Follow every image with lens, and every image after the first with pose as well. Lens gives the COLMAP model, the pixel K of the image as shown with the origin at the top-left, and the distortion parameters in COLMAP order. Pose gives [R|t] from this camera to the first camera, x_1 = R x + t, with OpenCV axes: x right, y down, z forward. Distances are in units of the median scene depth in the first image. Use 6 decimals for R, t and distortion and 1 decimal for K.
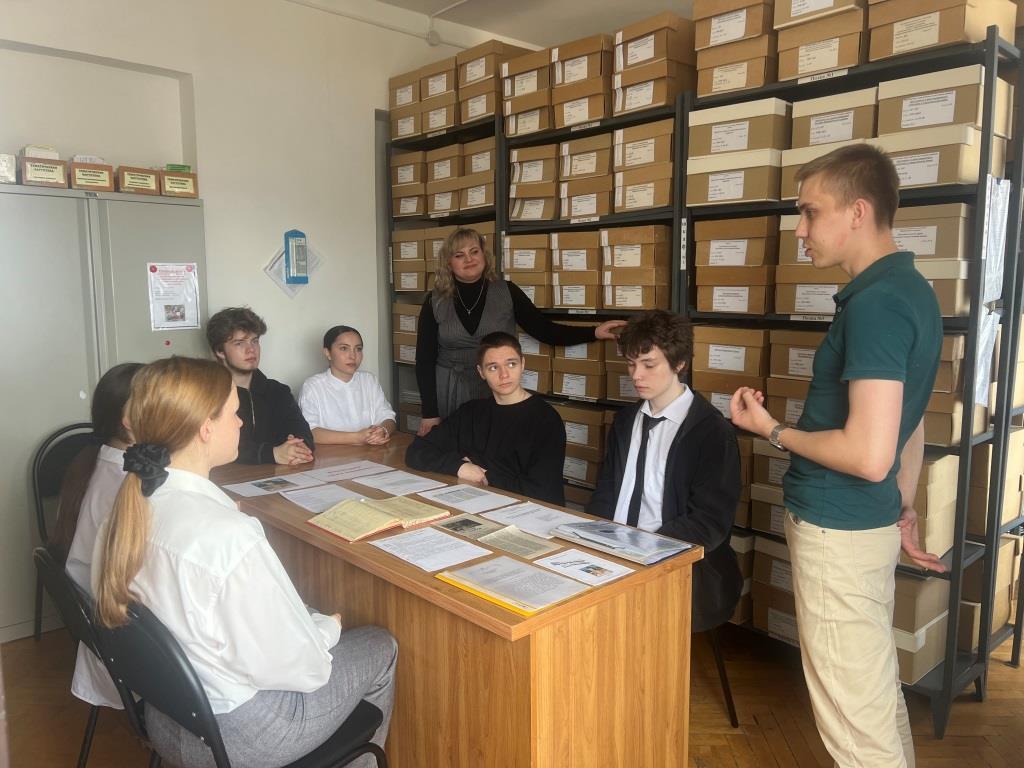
lens RADIAL K [[775.4, 0, 509.4], [0, 775.4, 382.9], [0, 0, 1]] dist [0.051371, -0.056896]
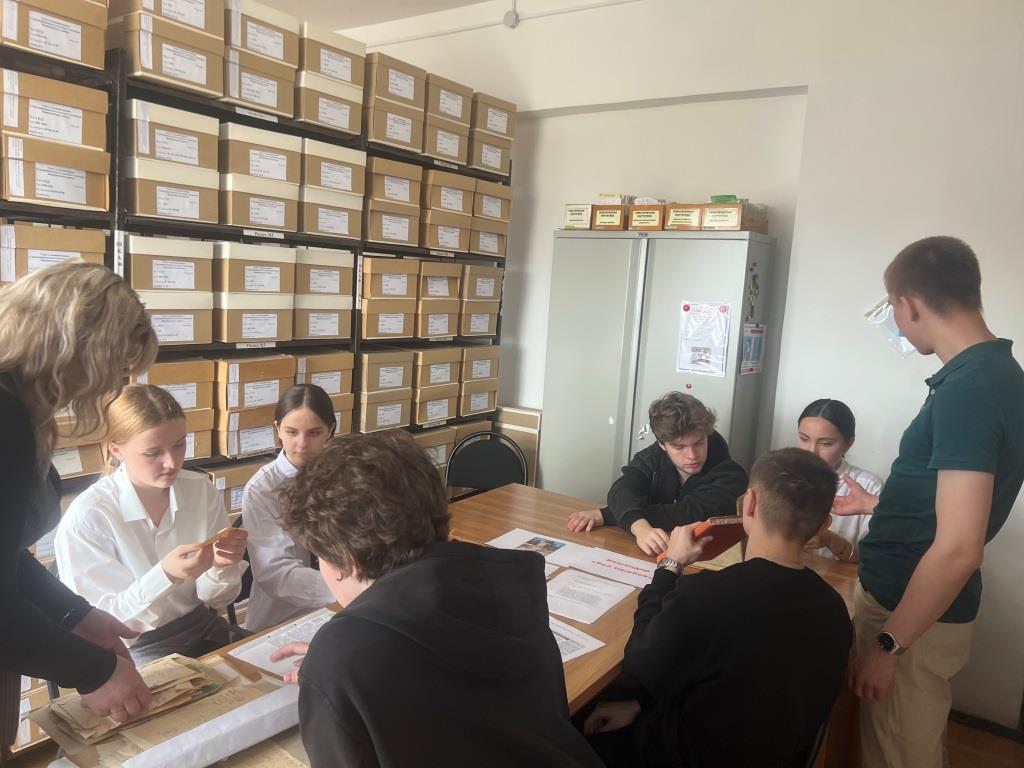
lens RADIAL K [[775.4, 0, 511.6], [0, 775.4, 385.3], [0, 0, 1]] dist [0.051371, -0.056896]
pose [[0.208196, 0.135341, -0.968678, 0.420313], [-0.178489, 0.979007, 0.098422, -0.104864], [0.961663, 0.152407, 0.227983, 0.573976]]
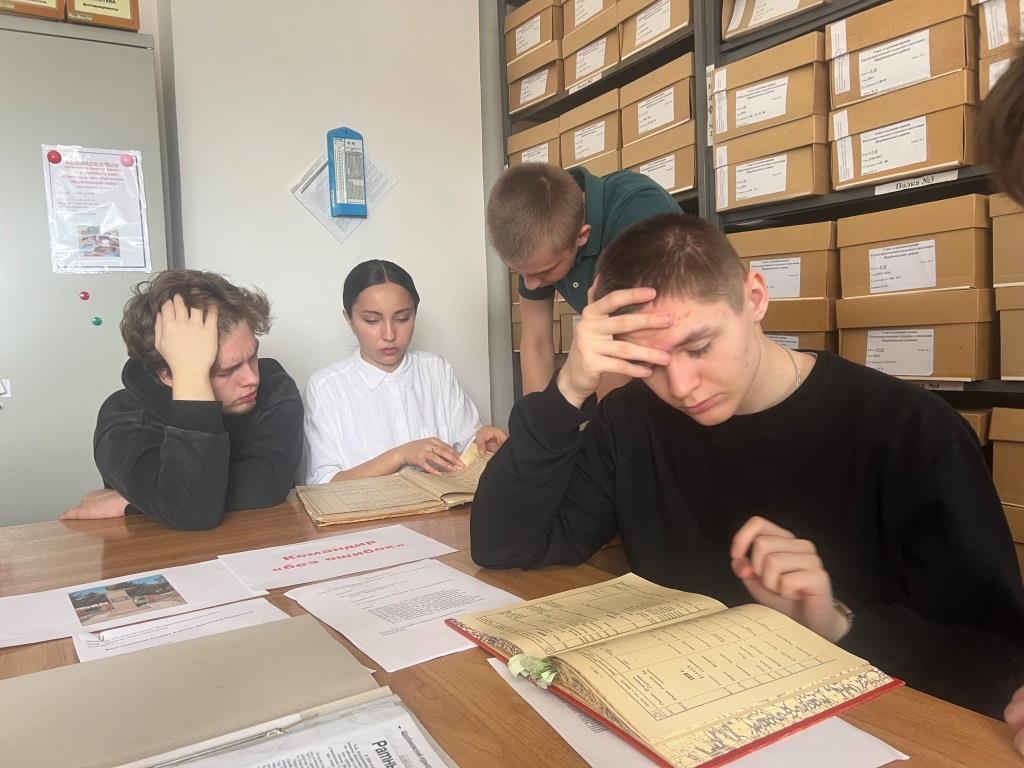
lens RADIAL K [[775.4, 0, 504.2], [0, 775.4, 374.0], [0, 0, 1]] dist [0.051371, -0.056896]
pose [[0.979343, -0.022793, -0.200917, -0.044944], [0.008158, 0.997271, -0.073371, 0.044713], [0.202041, 0.070216, 0.976857, 0.527753]]
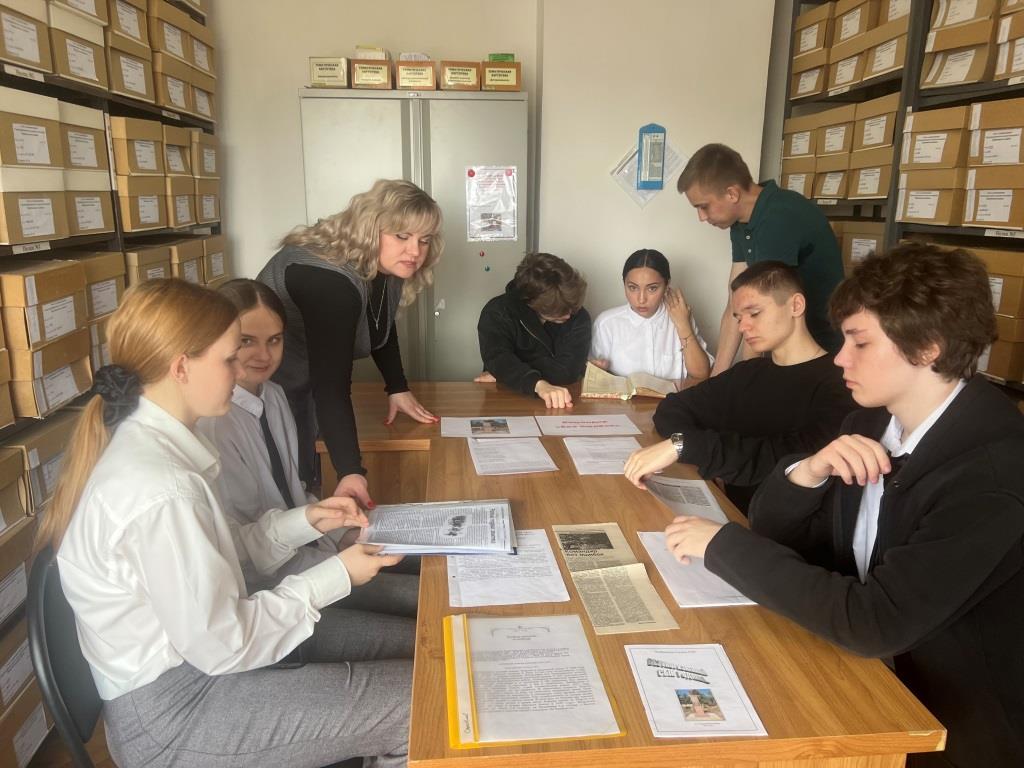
lens RADIAL K [[775.4, 0, 505.8], [0, 775.4, 380.6], [0, 0, 1]] dist [0.051371, -0.056896]
pose [[0.783723, 0.148185, -0.603175, 0.173151], [-0.082801, 0.987381, 0.134988, -0.028182], [0.615567, -0.055850, 0.786103, 0.266948]]
